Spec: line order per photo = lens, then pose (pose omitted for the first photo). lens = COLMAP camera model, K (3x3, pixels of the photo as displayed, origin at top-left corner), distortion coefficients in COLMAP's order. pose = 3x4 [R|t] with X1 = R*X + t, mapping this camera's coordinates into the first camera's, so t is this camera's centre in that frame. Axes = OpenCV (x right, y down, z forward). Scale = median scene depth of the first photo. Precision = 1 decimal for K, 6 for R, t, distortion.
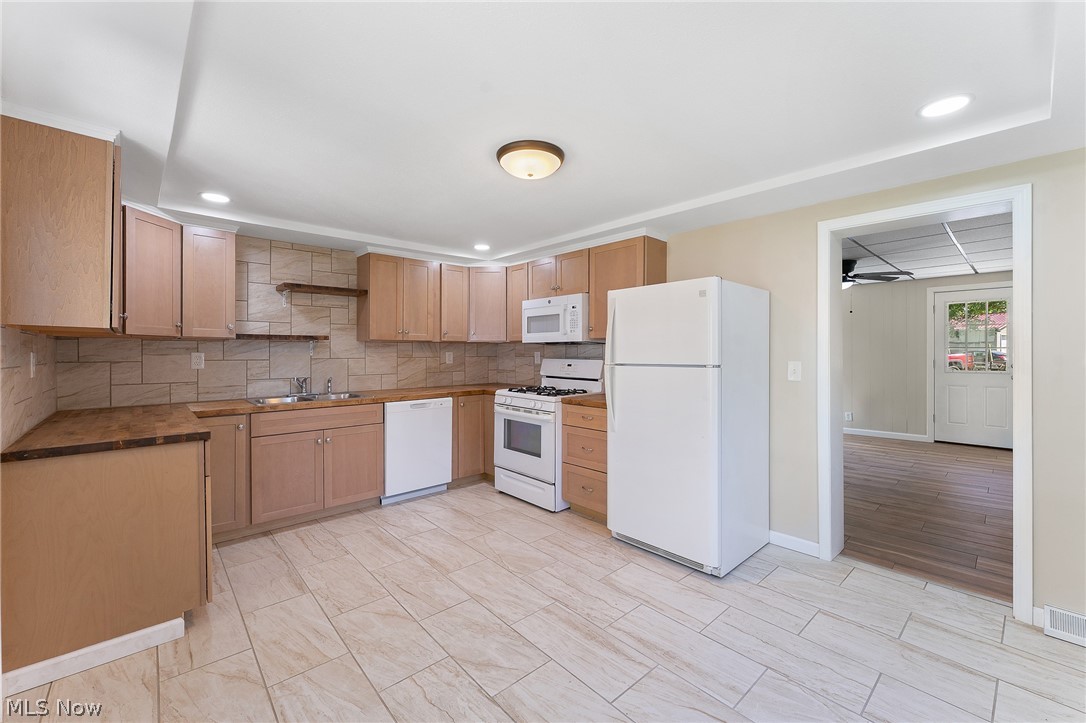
lens RADIAL K [[438.1, 0, 545.0], [0, 438.1, 352.0], [0, 0, 1]] dist [0.000292, -0.000509]
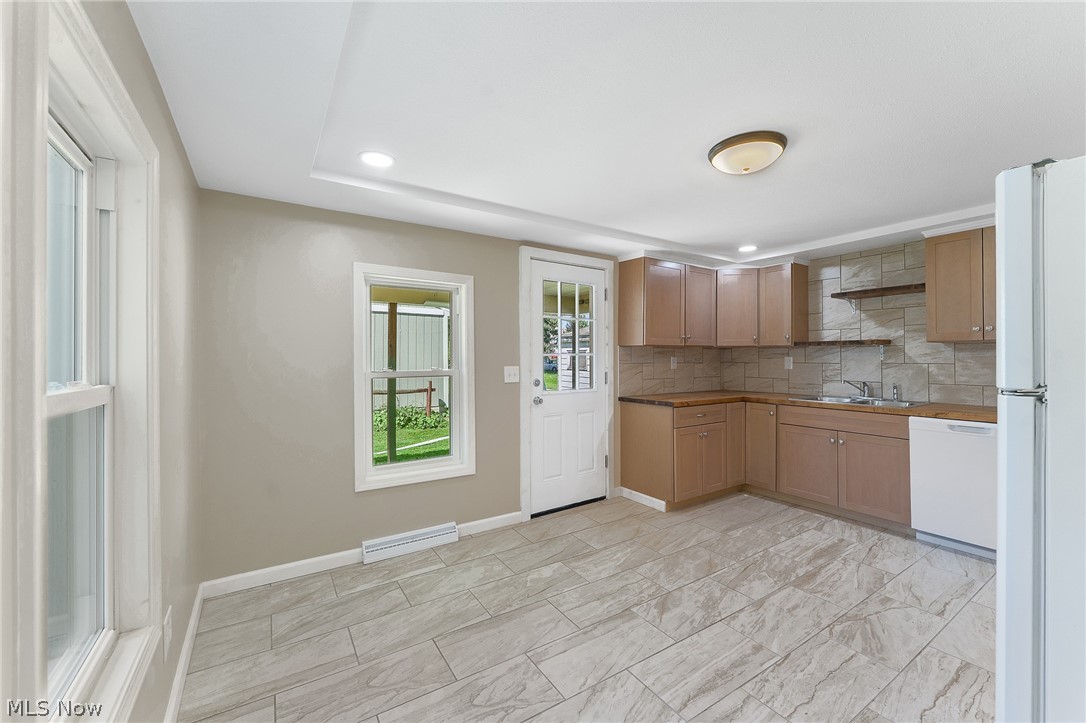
lens RADIAL K [[438.1, 0, 545.0], [0, 438.1, 352.0], [0, 0, 1]] dist [0.000292, -0.000509]
pose [[-0.154556, -0.010955, -0.987923, 0.682893], [-0.000966, 0.999940, -0.010937, 0.002133], [0.987984, -0.000737, -0.154557, 0.509736]]
